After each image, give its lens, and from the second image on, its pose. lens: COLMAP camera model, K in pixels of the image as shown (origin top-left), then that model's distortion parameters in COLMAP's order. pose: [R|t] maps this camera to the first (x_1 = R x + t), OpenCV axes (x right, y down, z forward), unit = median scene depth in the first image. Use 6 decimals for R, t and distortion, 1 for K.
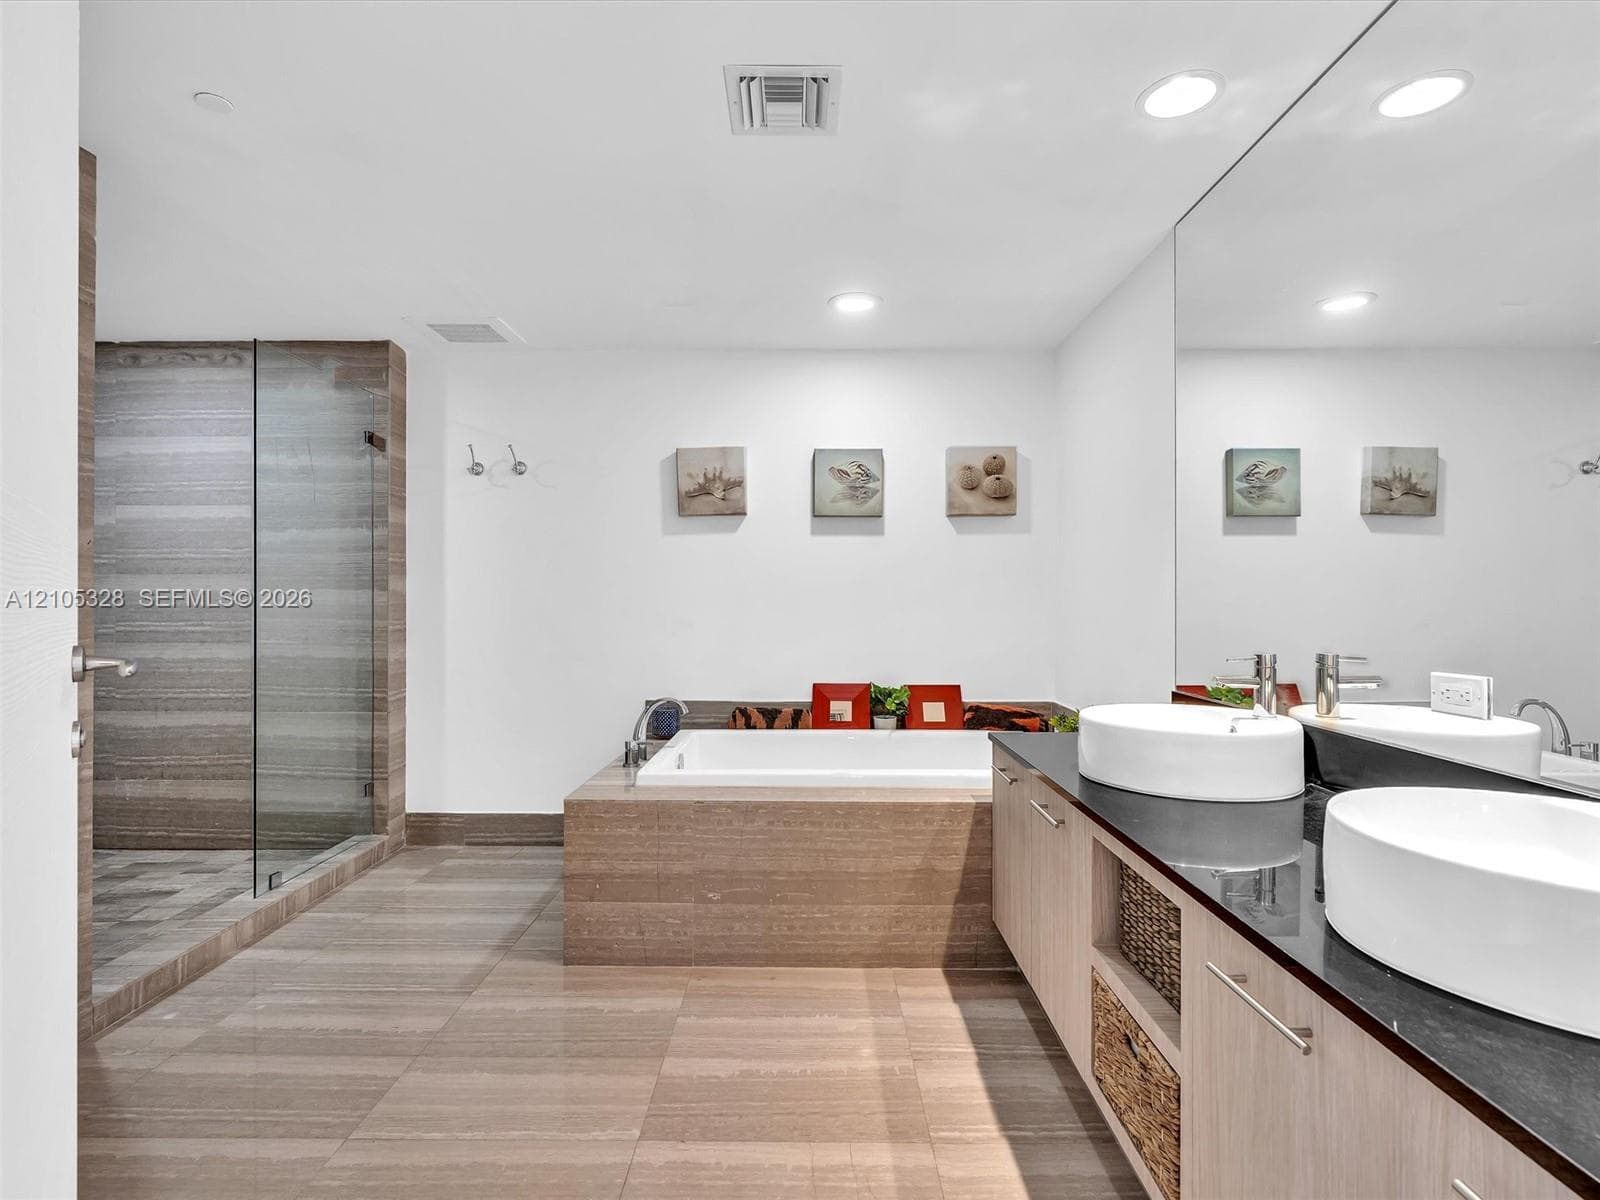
lens RADIAL K [[803.5, 0, 807.5], [0, 803.5, 605.4], [0, 0, 1]] dist [0.019832, -0.001417]
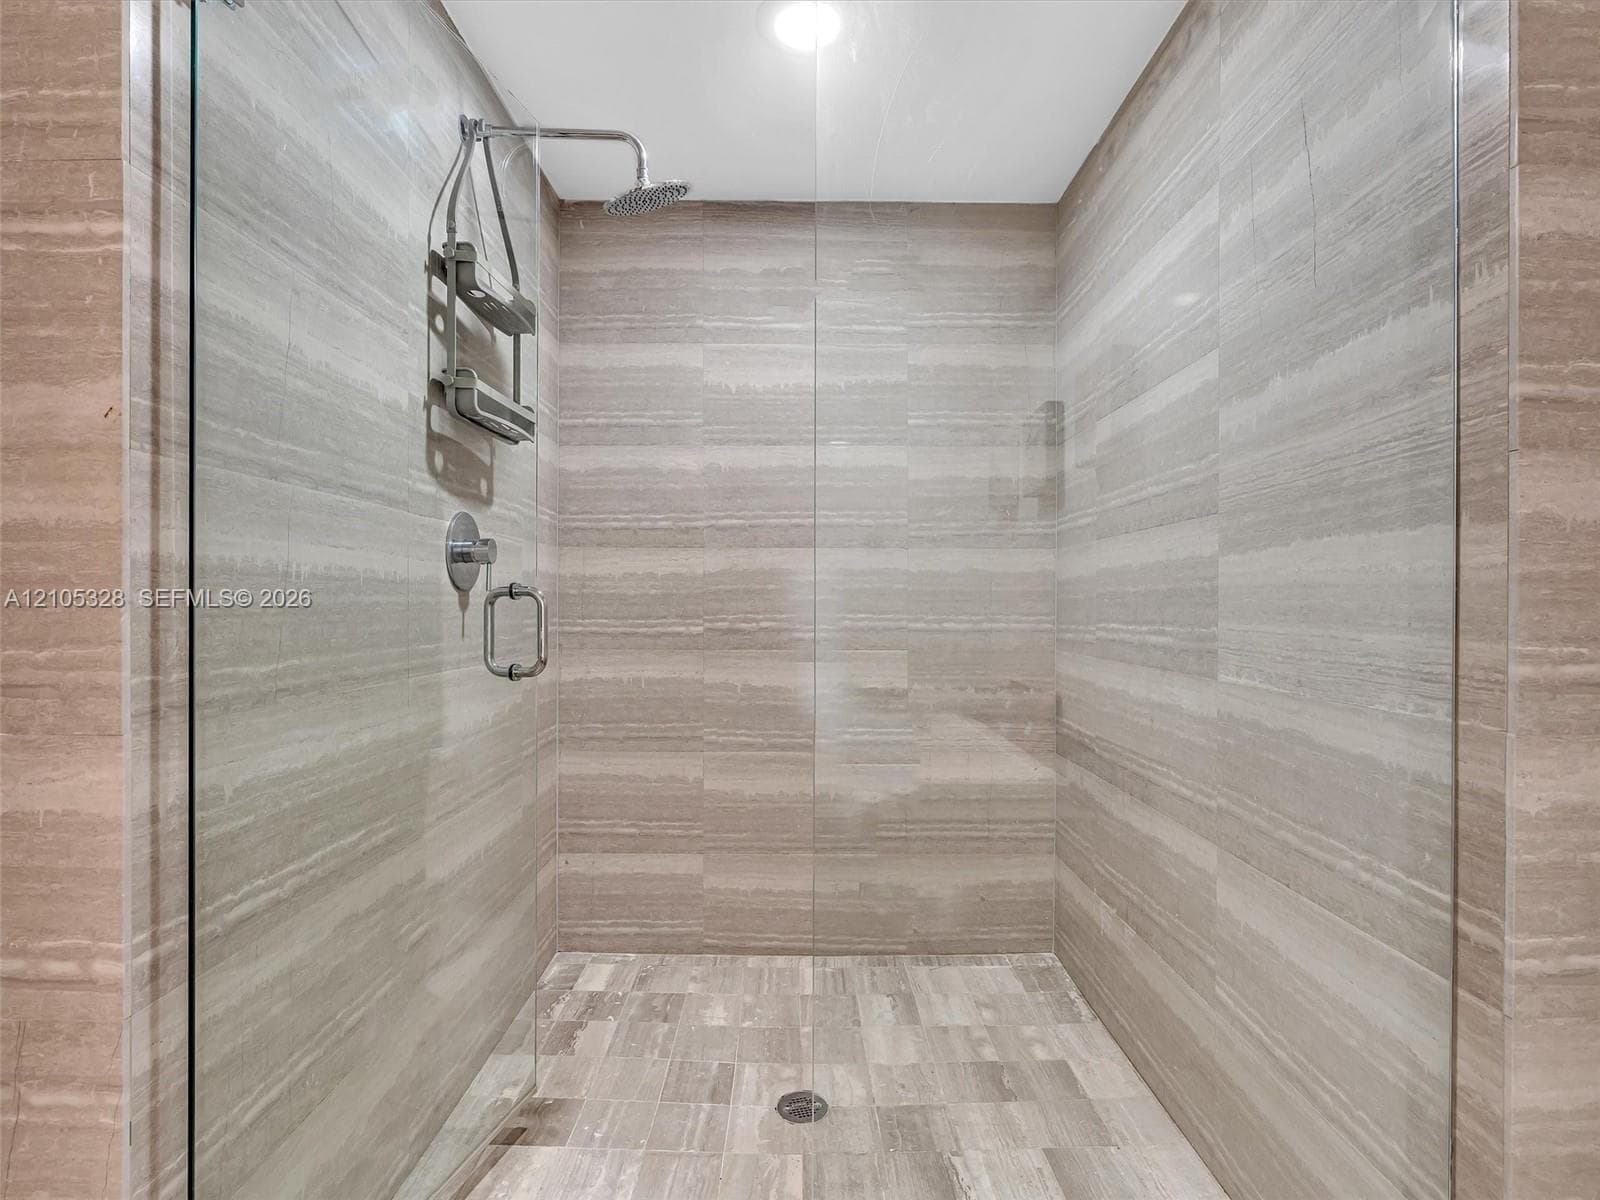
lens RADIAL K [[803.5, 0, 807.5], [0, 803.5, 605.4], [0, 0, 1]] dist [0.019832, -0.001417]
pose [[0.012357, 0.004304, -0.999914, -0.273441], [-0.013783, 0.999896, 0.004134, 0.009502], [0.999829, 0.013731, 0.012416, 0.783627]]
